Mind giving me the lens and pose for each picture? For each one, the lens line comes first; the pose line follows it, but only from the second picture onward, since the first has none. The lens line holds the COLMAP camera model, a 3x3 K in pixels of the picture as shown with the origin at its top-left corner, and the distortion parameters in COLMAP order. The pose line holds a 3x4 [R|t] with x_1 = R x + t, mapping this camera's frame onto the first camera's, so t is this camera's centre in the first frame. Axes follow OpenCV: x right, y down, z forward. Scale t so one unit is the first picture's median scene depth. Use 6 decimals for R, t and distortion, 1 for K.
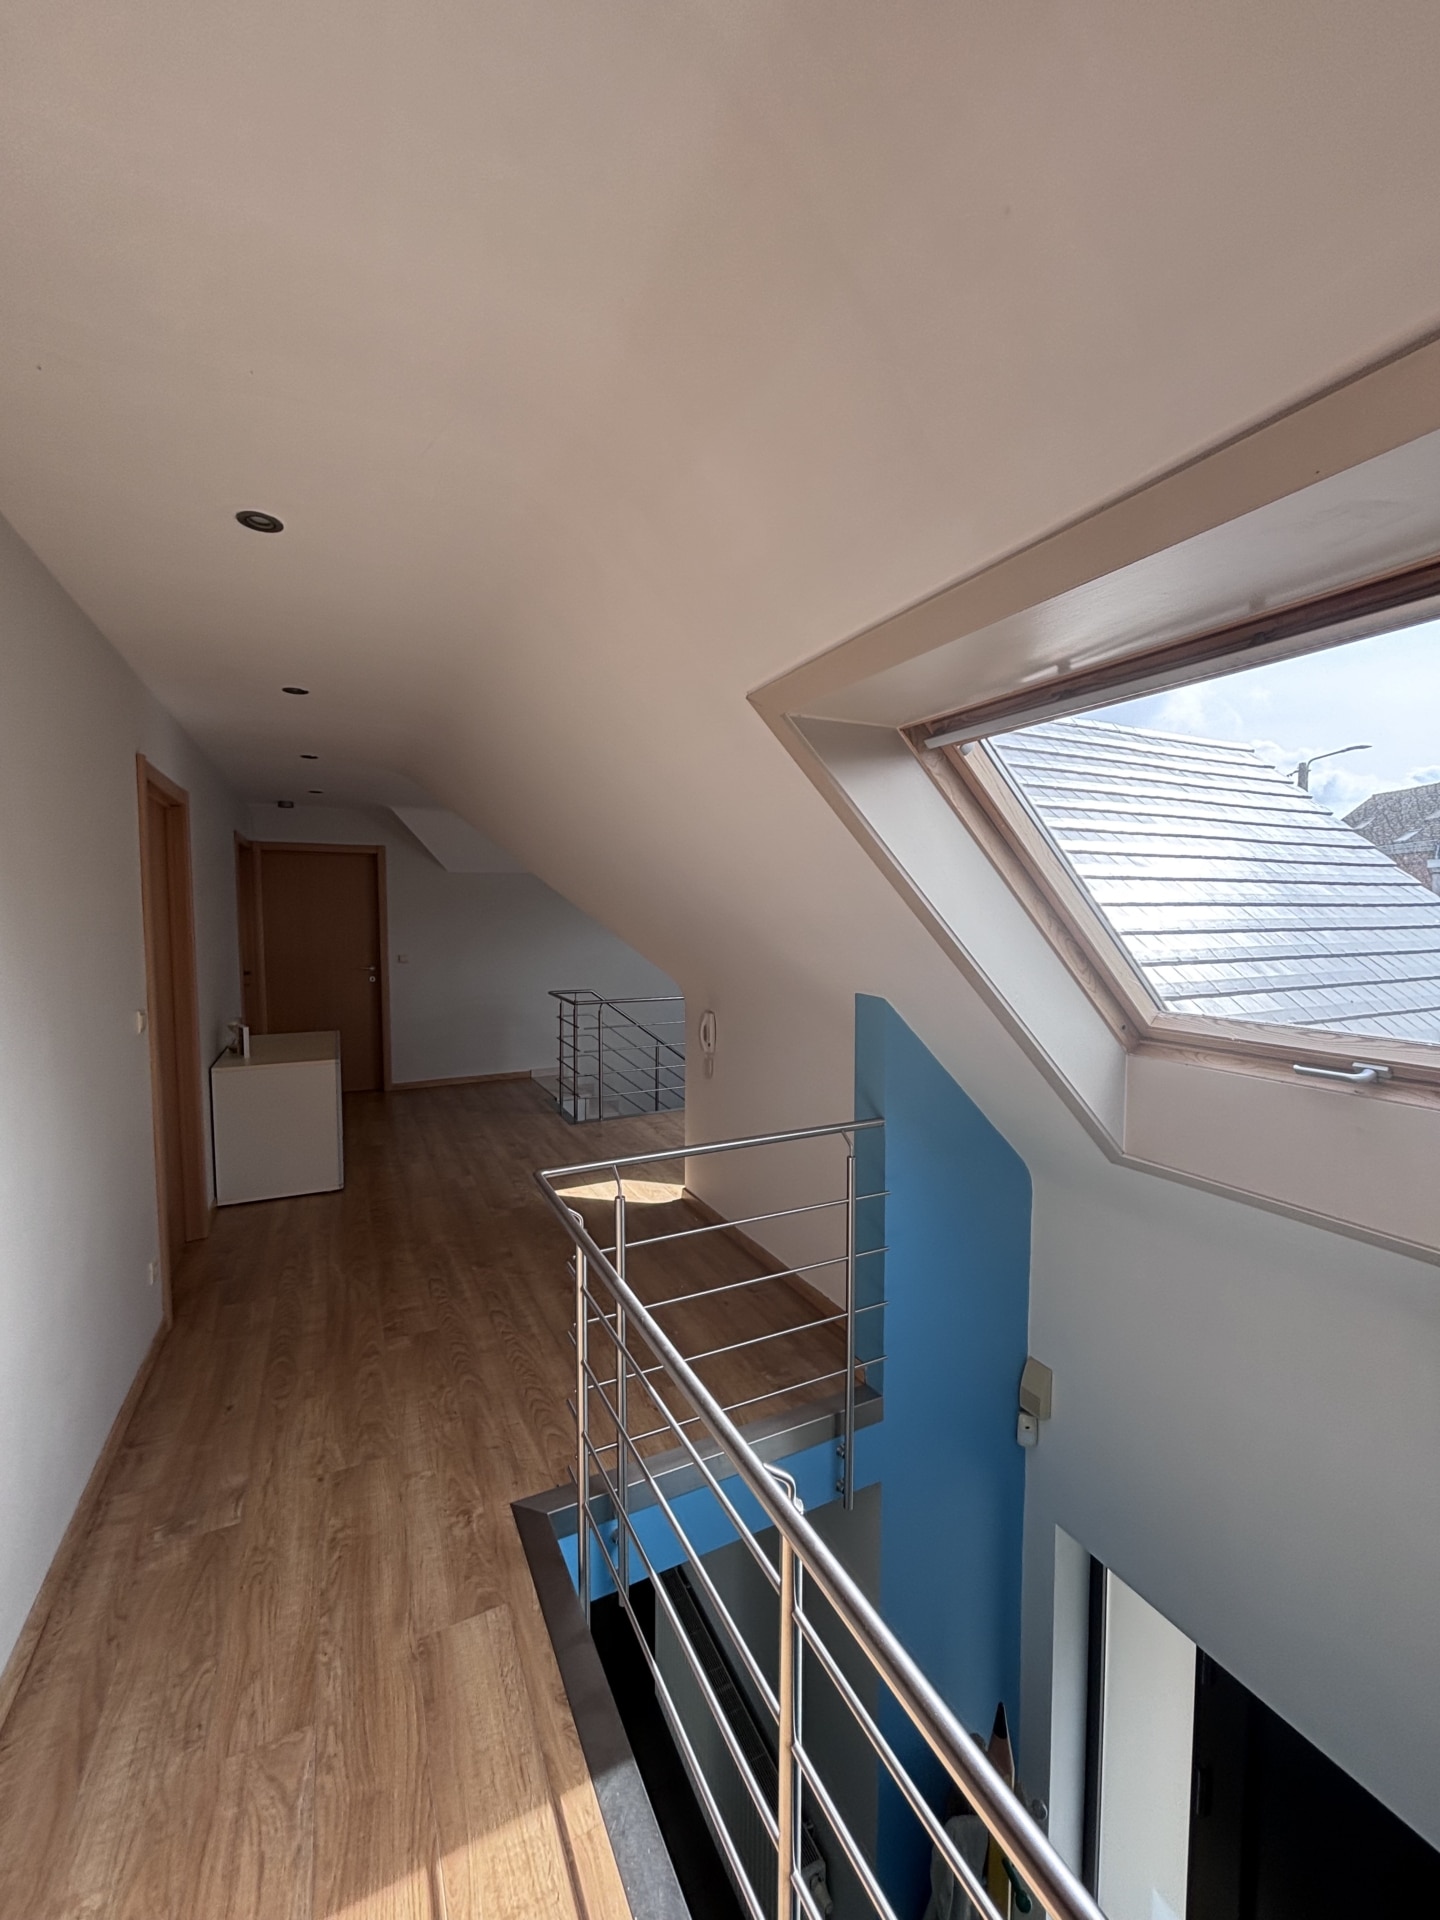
lens RADIAL K [[772.9, 0, 722.5], [0, 772.9, 969.1], [0, 0, 1]] dist [0.003354, -0.002387]
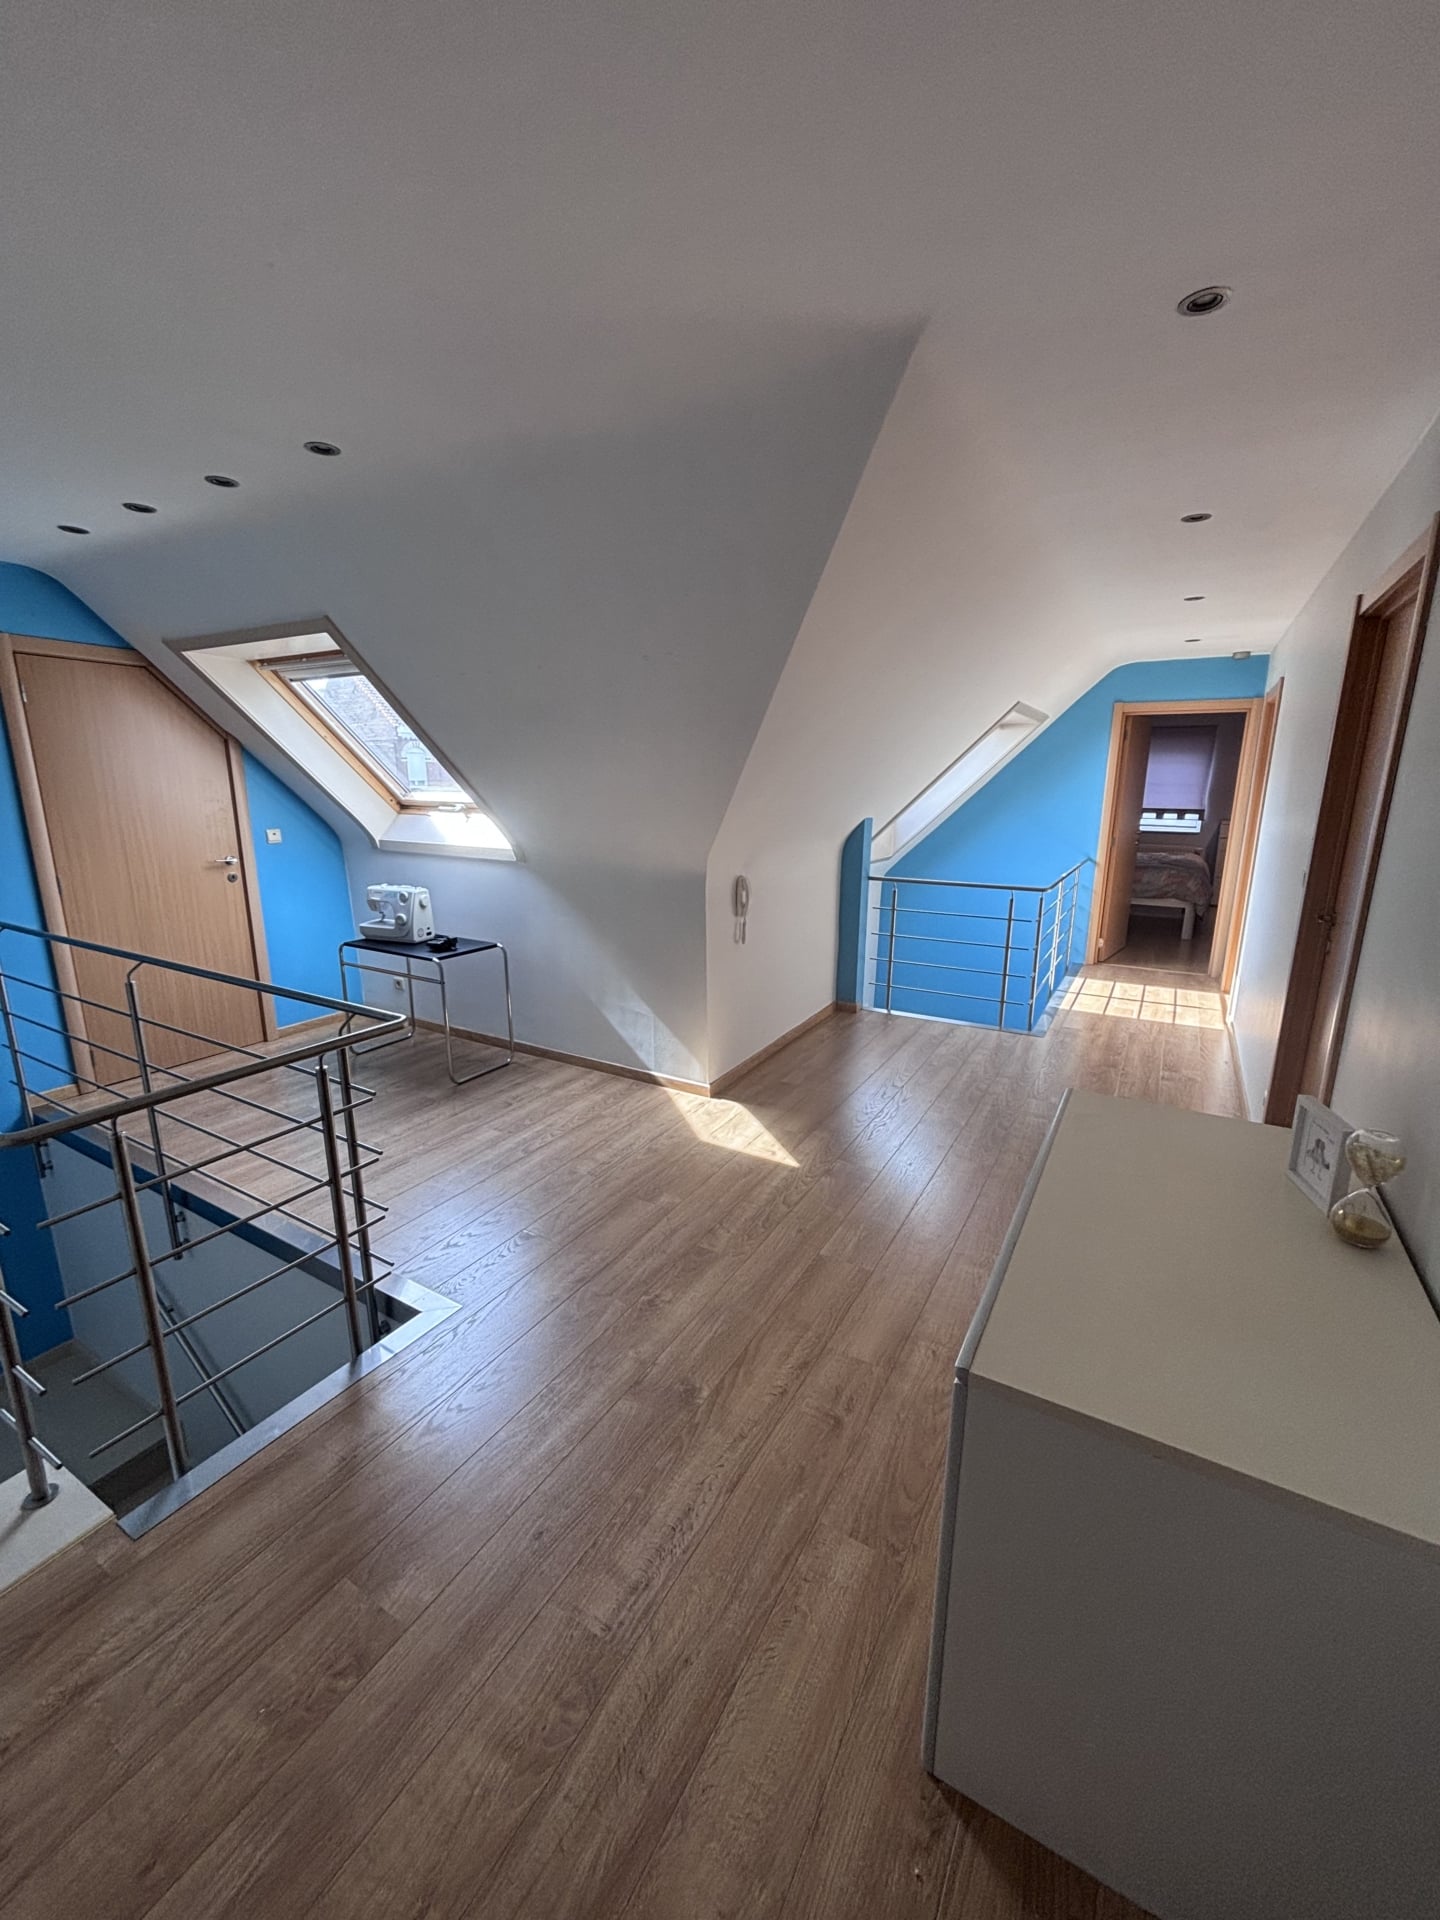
lens RADIAL K [[772.9, 0, 725.1], [0, 772.9, 954.2], [0, 0, 1]] dist [0.003354, -0.002387]
pose [[-0.554660, -0.172709, 0.813956, -1.015368], [0.070033, 0.965061, 0.252494, -0.120591], [-0.829125, 0.197052, -0.523185, 1.890227]]
